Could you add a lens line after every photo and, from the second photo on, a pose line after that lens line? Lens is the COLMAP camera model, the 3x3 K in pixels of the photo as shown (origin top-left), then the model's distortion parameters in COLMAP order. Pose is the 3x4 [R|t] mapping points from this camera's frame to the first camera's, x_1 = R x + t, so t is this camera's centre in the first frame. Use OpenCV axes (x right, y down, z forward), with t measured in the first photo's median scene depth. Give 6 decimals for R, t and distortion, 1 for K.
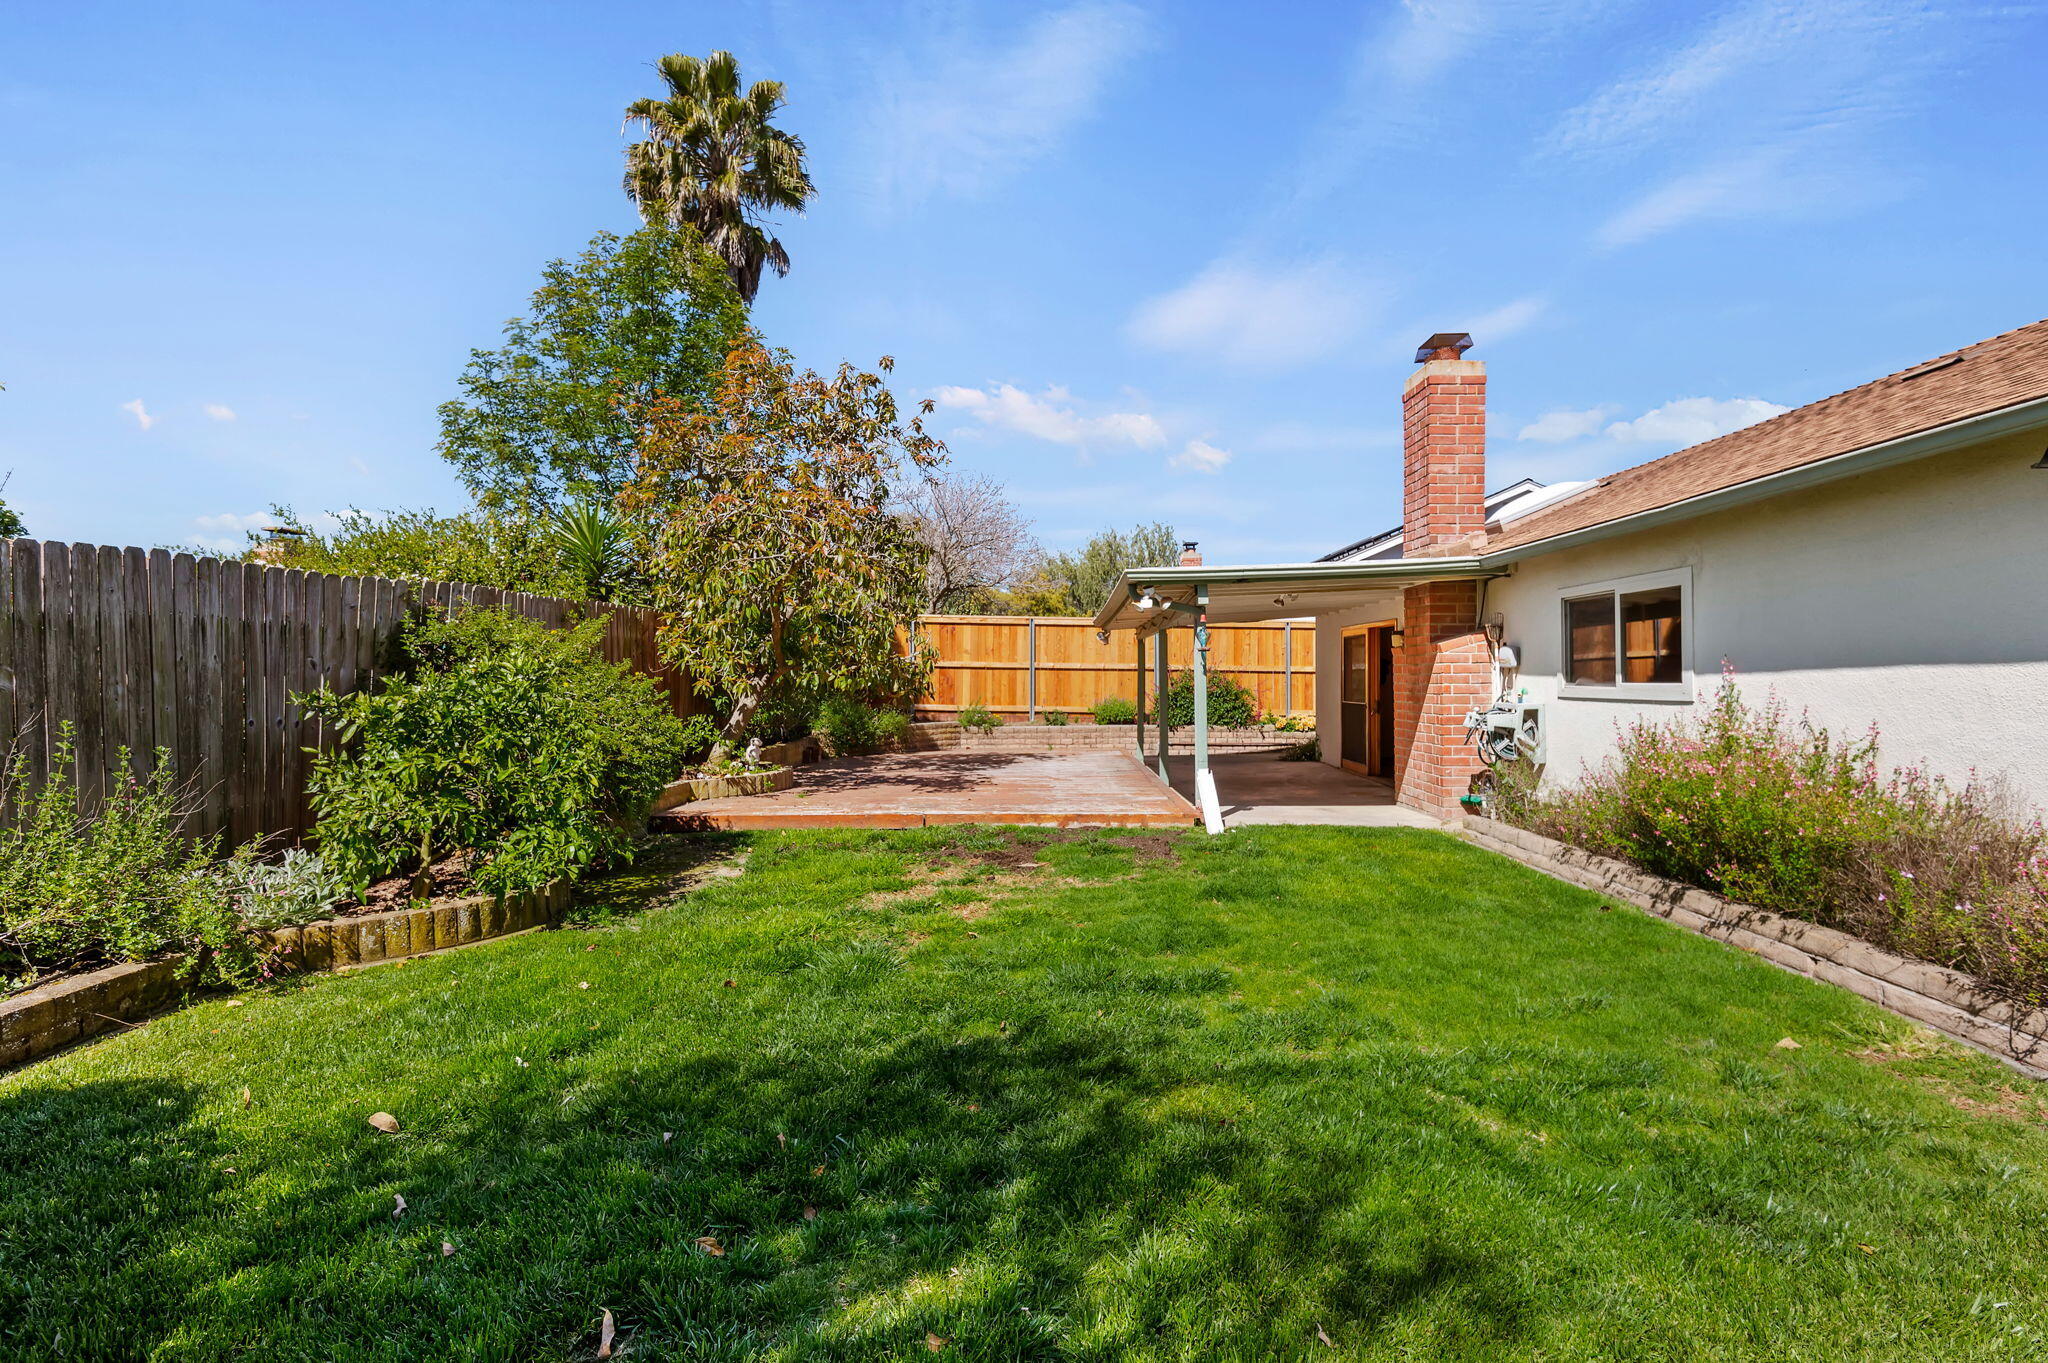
lens RADIAL K [[1038.2, 0, 1024.7], [0, 1038.2, 708.0], [0, 0, 1]] dist [-0.019118, -0.018096]
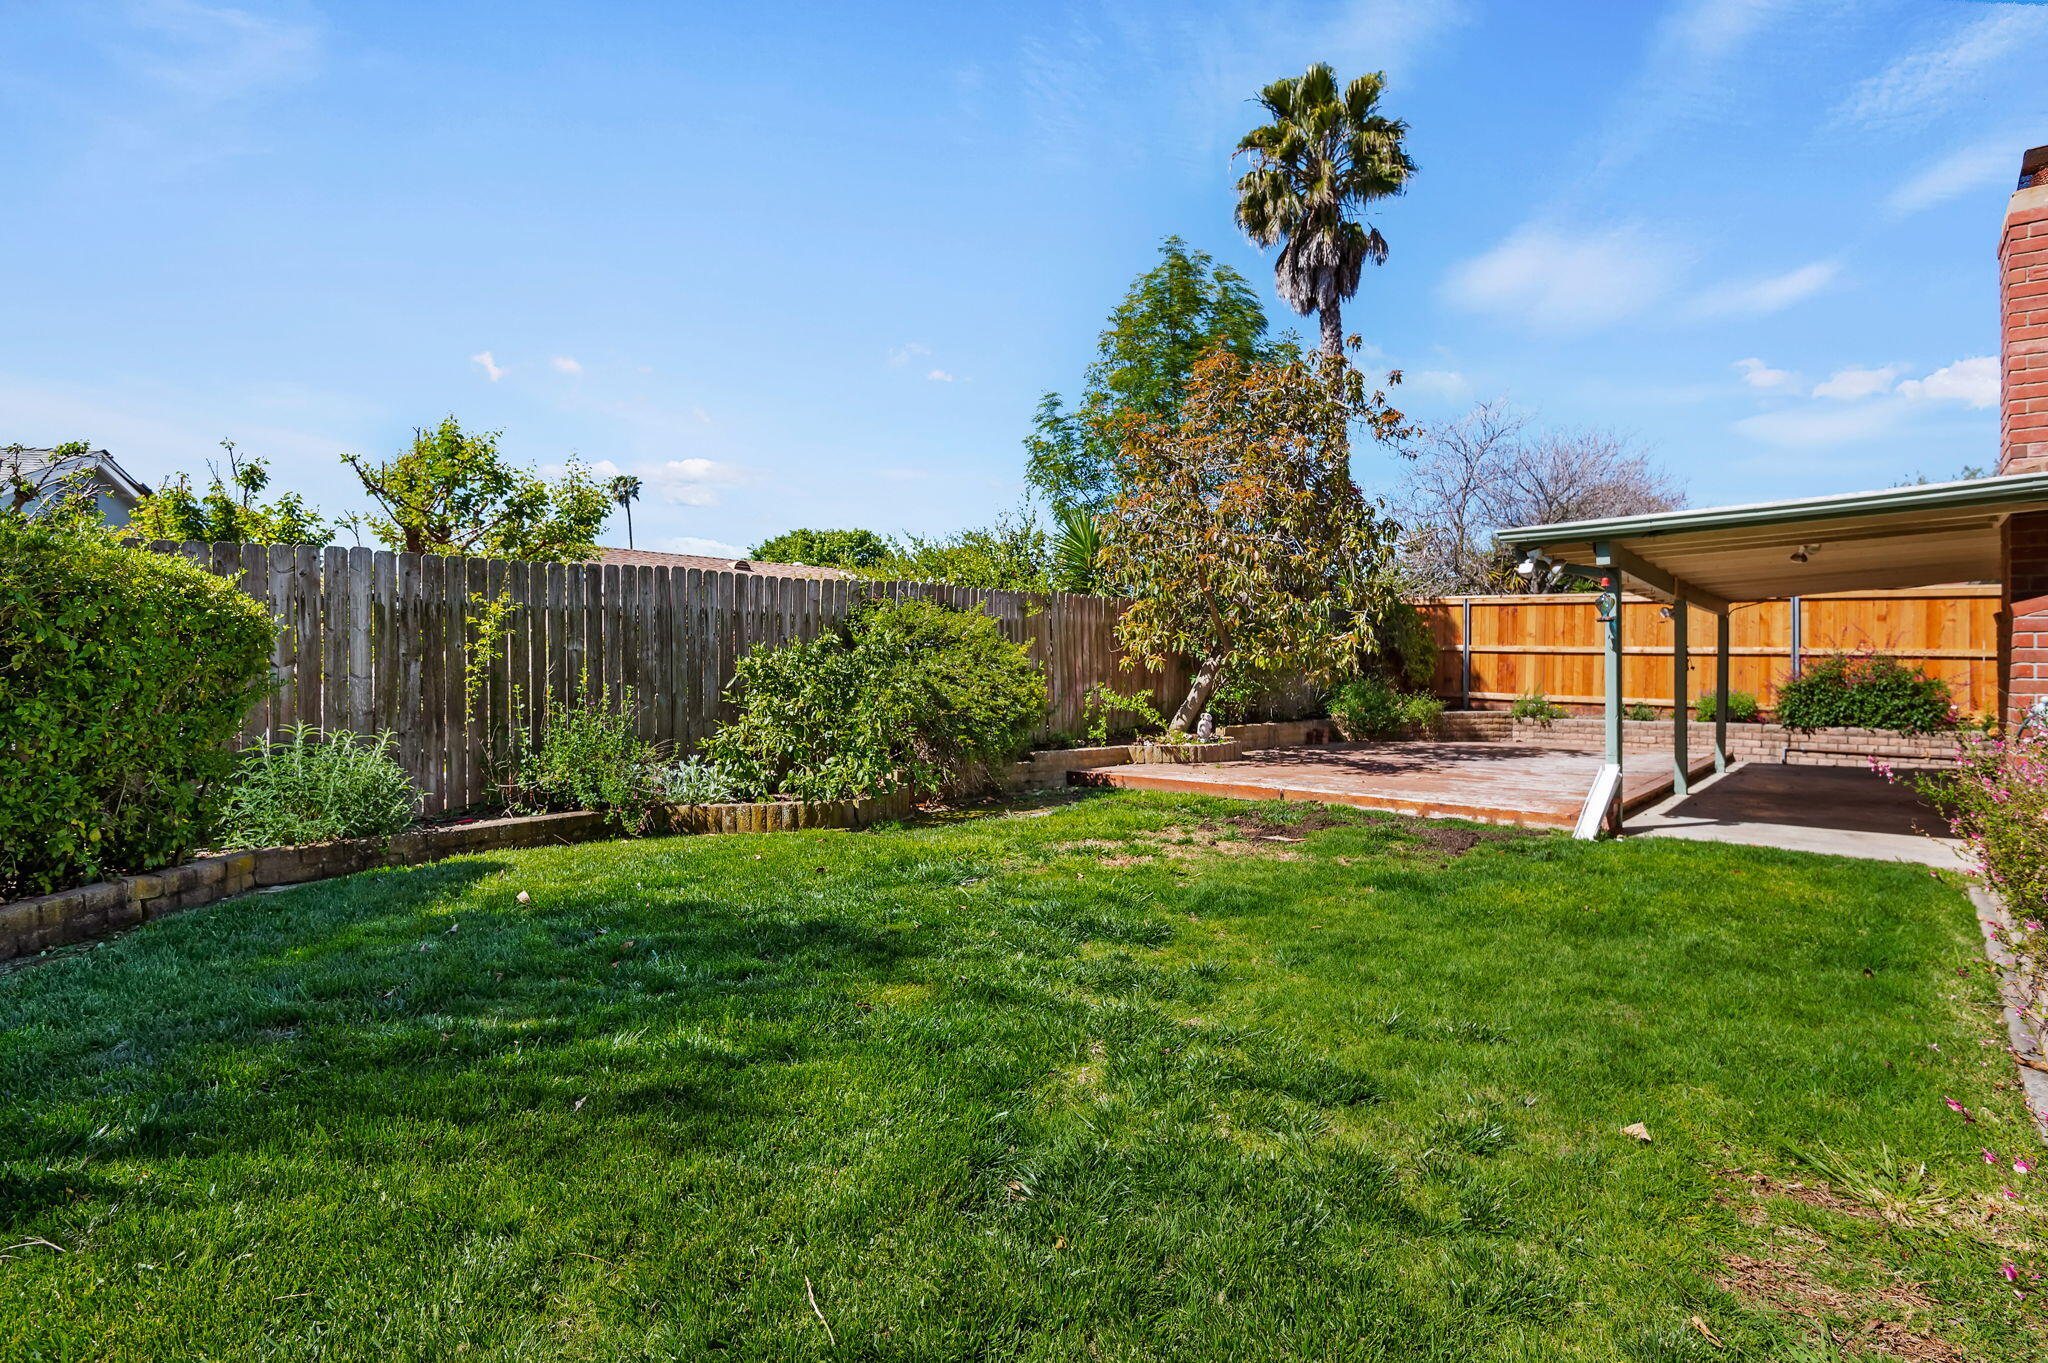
lens RADIAL K [[1025.3, 0, 1033.8], [0, 1025.3, 682.1], [0, 0, 1]] dist [-0.001268, -0.000650]
pose [[0.761937, 0.016094, -0.647451, 0.232849], [-0.029112, 0.999532, -0.009414, 0.009229], [0.646996, 0.026021, 0.762049, 0.048855]]
